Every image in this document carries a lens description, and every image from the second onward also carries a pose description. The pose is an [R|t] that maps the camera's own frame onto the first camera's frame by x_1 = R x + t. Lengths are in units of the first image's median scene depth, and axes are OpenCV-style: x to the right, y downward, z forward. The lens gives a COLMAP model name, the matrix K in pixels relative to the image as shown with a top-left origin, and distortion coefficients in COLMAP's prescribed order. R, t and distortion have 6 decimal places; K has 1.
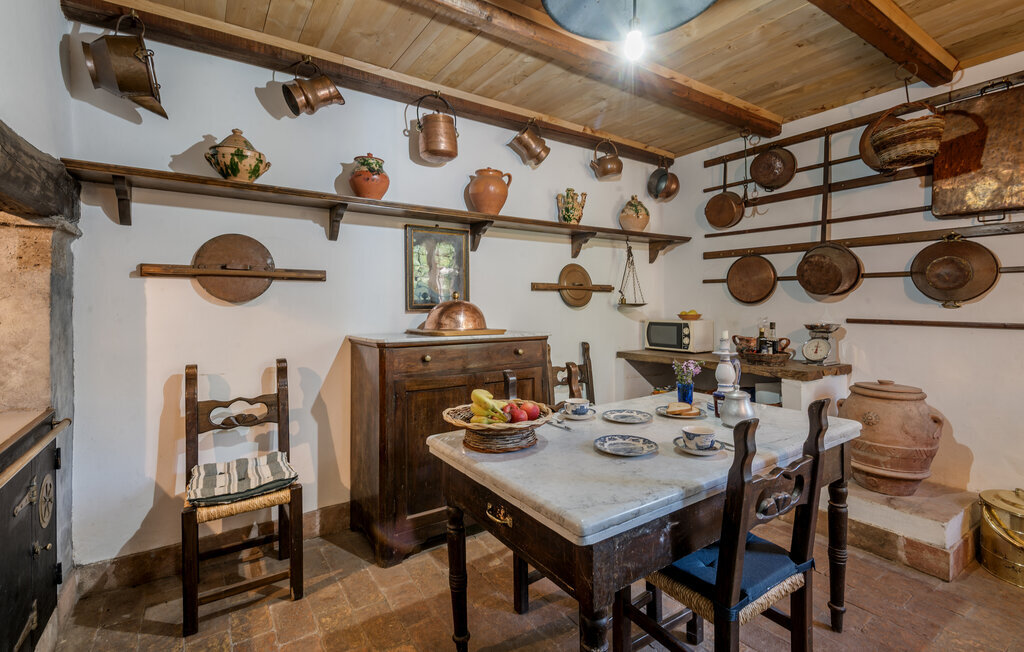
lens RADIAL K [[471.2, 0, 514.3], [0, 471.2, 319.9], [0, 0, 1]] dist [-0.002066, 0.000223]
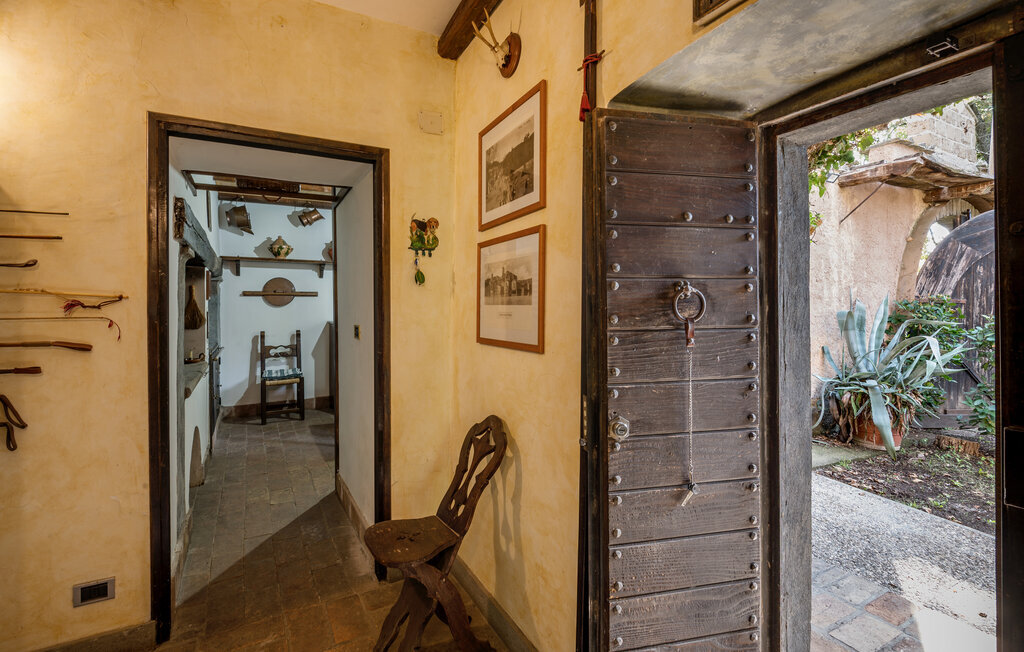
lens RADIAL K [[471.2, 0, 512.8], [0, 471.2, 319.1], [0, 0, 1]] dist [-0.002066, 0.000223]
pose [[0.996819, -0.008016, -0.079299, 0.828797], [0.007011, 0.999892, -0.012940, 0.070803], [0.079394, 0.012343, 0.996767, -1.372204]]
